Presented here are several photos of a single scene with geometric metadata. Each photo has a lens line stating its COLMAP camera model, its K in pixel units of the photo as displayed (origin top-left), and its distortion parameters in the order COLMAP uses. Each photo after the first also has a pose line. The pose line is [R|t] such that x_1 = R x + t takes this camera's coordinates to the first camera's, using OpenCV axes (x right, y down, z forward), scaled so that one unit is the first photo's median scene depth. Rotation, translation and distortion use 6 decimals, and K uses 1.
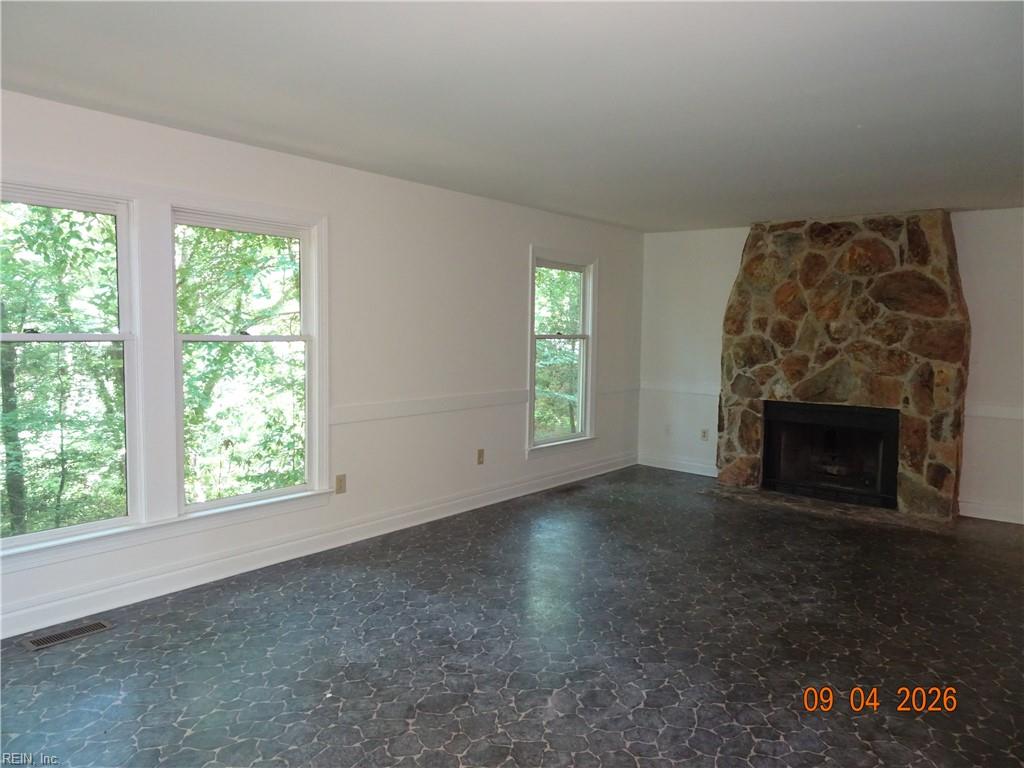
lens RADIAL K [[730.6, 0, 513.0], [0, 730.6, 386.3], [0, 0, 1]] dist [0.009754, 0.005386]
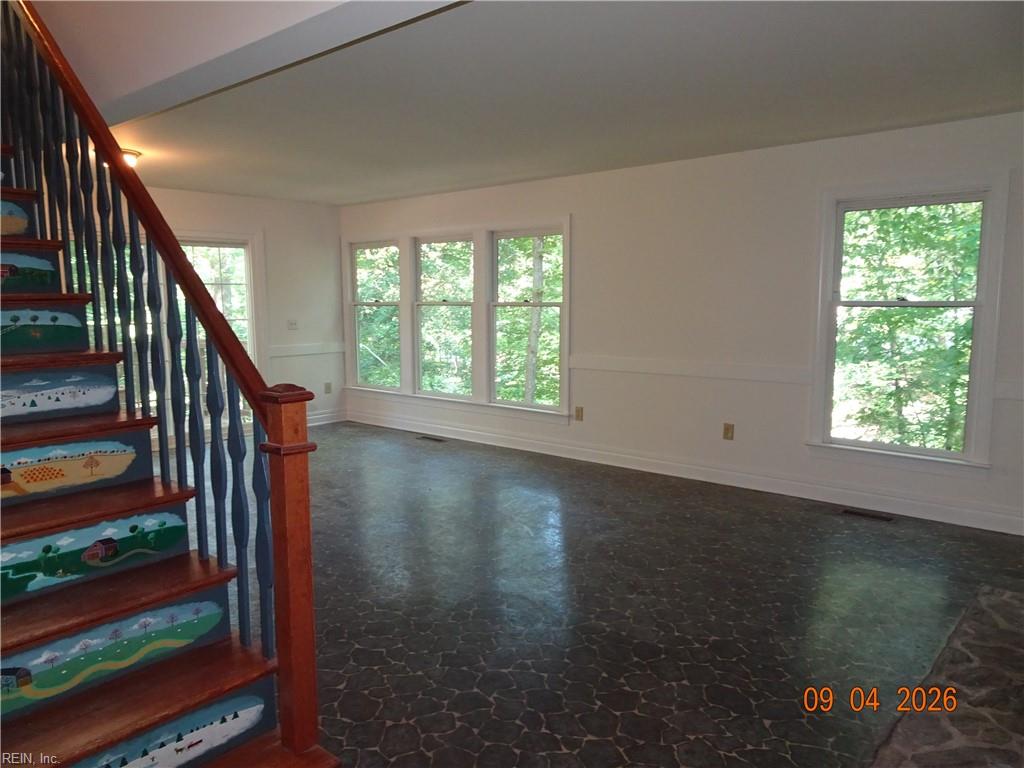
lens RADIAL K [[730.6, 0, 513.0], [0, 730.6, 386.3], [0, 0, 1]] dist [0.009754, 0.005386]
pose [[-0.023572, 0.106017, -0.994085, 0.864269], [-0.079102, 0.991046, 0.107569, -0.040255], [0.996588, 0.081170, -0.014975, 0.709770]]
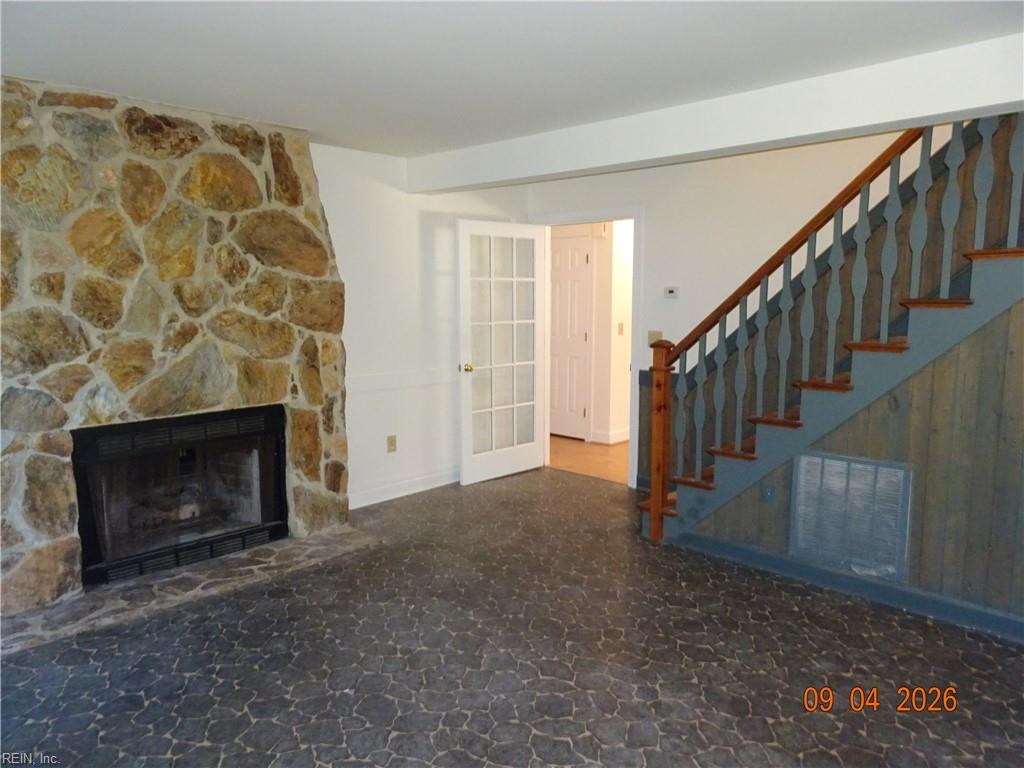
lens RADIAL K [[730.6, 0, 513.0], [0, 730.6, 386.3], [0, 0, 1]] dist [0.009754, 0.005386]
pose [[0.093902, -0.144496, 0.985040, -0.162450], [0.083327, 0.987081, 0.136852, -0.063978], [-0.992088, 0.069229, 0.104730, 0.680616]]
